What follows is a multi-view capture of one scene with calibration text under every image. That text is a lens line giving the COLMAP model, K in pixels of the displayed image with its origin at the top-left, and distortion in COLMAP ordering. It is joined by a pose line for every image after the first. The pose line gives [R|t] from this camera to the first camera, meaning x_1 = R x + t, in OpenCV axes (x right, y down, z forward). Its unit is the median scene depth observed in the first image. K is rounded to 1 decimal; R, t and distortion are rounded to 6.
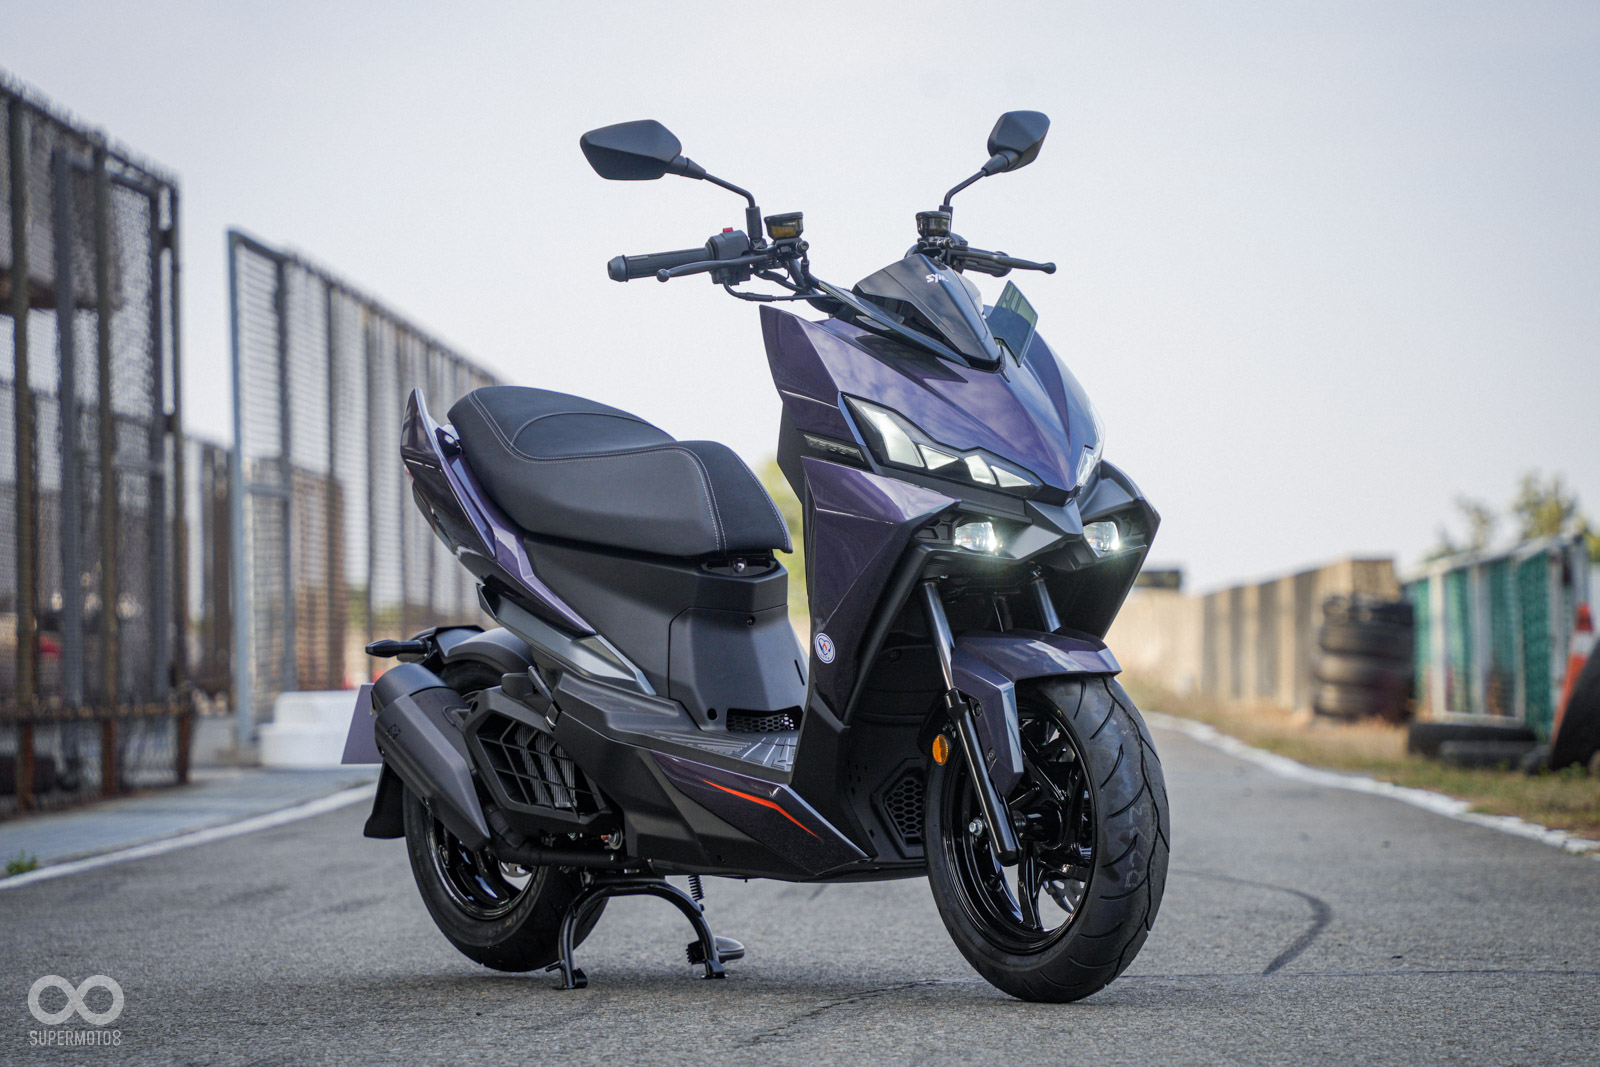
lens RADIAL K [[6055.7, 0, 800.4], [0, 6055.7, 533.3], [0, 0, 1]] dist [0.057904, 0.000000]
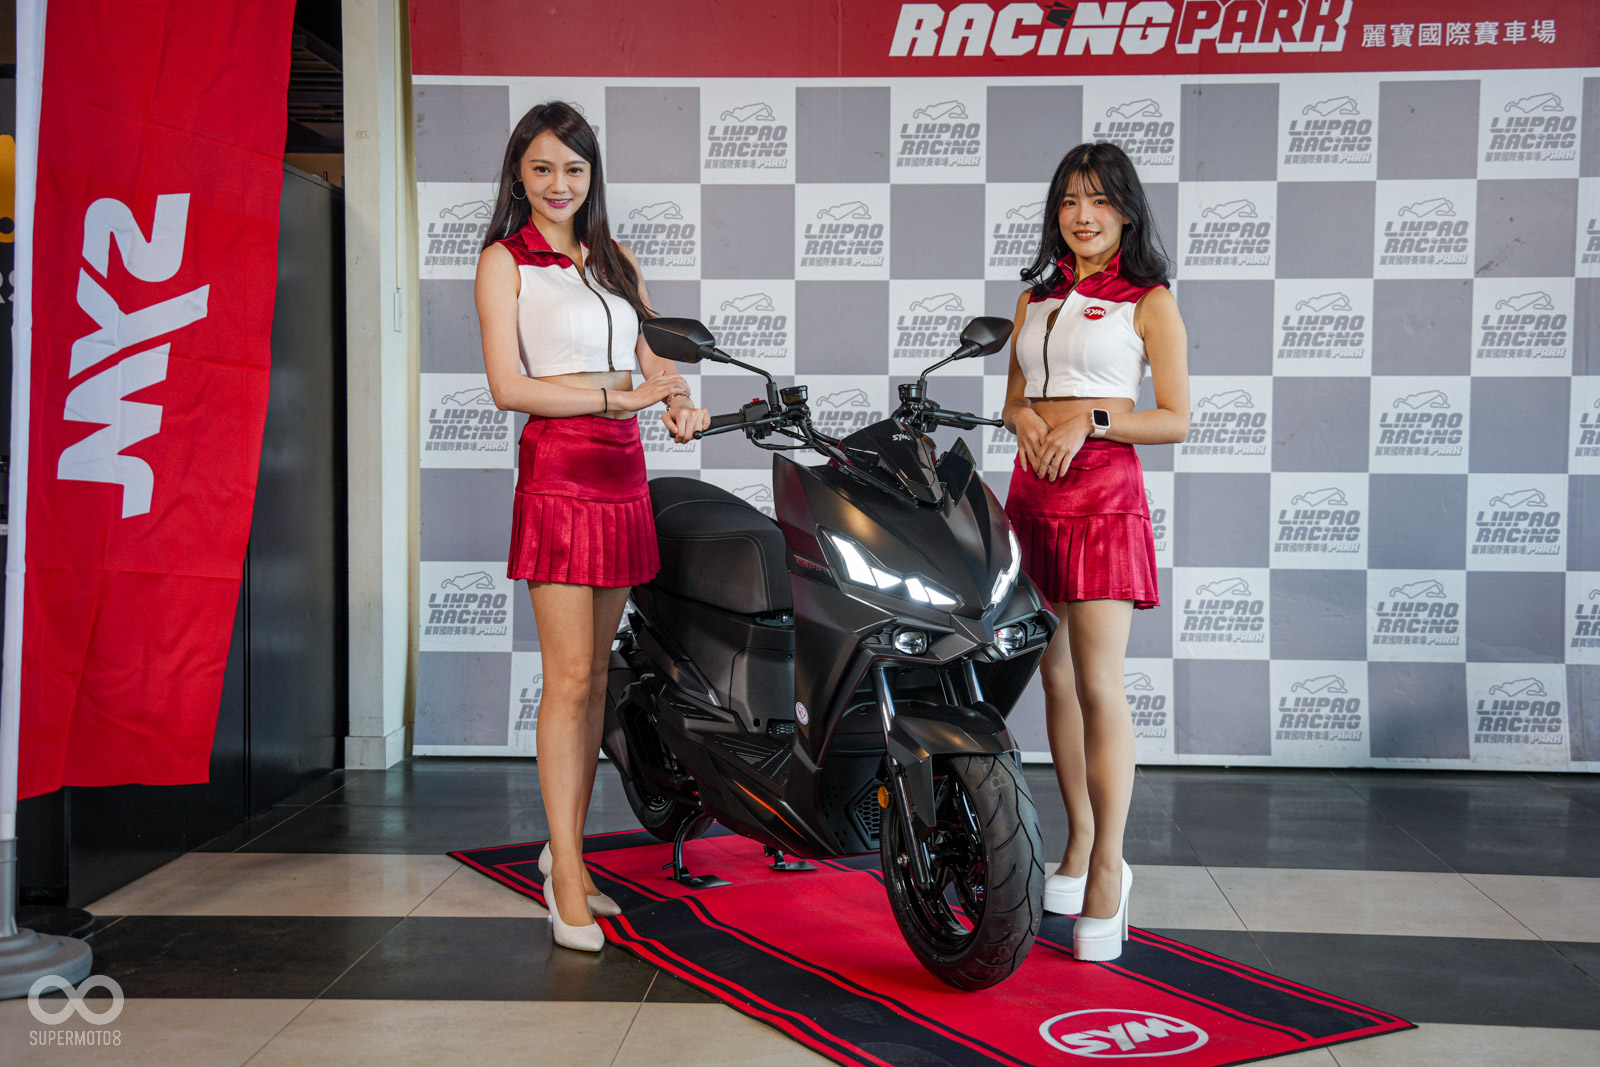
lens RADIAL K [[1670.7, 0, 797.2], [0, 1670.7, 535.9], [0, 0, 1]] dist [-0.011029, 0.000000]
pose [[0.991341, 0.023947, -0.129107, 0.048615], [-0.016691, 0.998235, 0.056994, -0.040603], [0.130244, -0.054346, 0.989991, 0.616057]]
